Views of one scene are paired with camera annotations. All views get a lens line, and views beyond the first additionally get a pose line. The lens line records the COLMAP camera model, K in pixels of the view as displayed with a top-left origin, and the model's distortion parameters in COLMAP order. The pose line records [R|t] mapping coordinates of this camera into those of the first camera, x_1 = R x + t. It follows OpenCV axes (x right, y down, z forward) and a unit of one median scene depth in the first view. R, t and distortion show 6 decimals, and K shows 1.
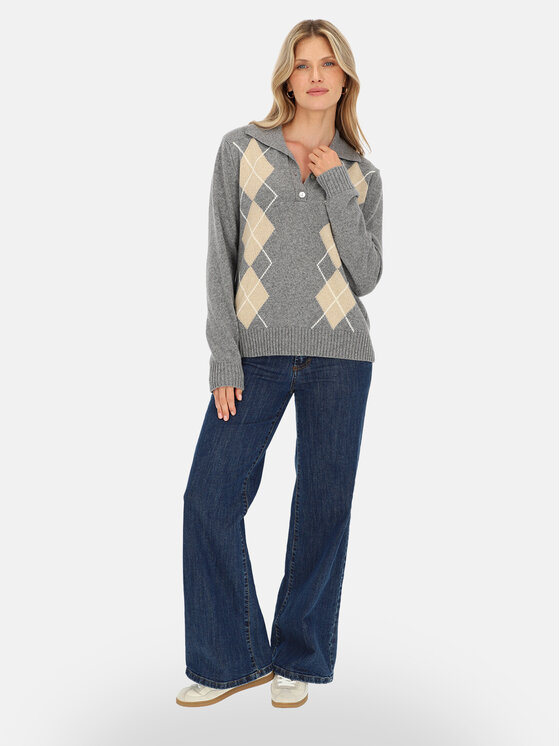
lens RADIAL K [[918.6, 0, 280.0], [0, 918.6, 373.0], [0, 0, 1]] dist [-0.006768, 0.002075]
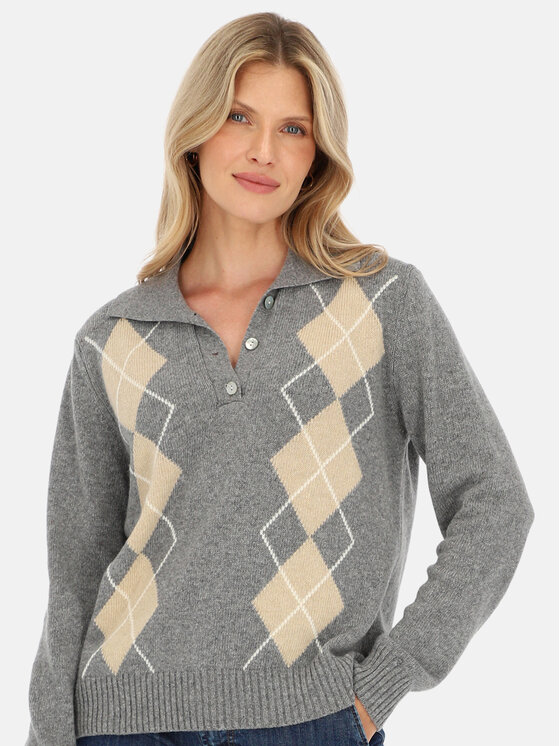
lens RADIAL K [[918.6, 0, 280.0], [0, 918.6, 373.0], [0, 0, 1]] dist [-0.006768, 0.002075]
pose [[0.983895, 0.004044, 0.178702, -0.036832], [0.060520, 0.933161, -0.354328, -0.021868], [-0.168191, 0.359437, 0.917887, 0.503572]]
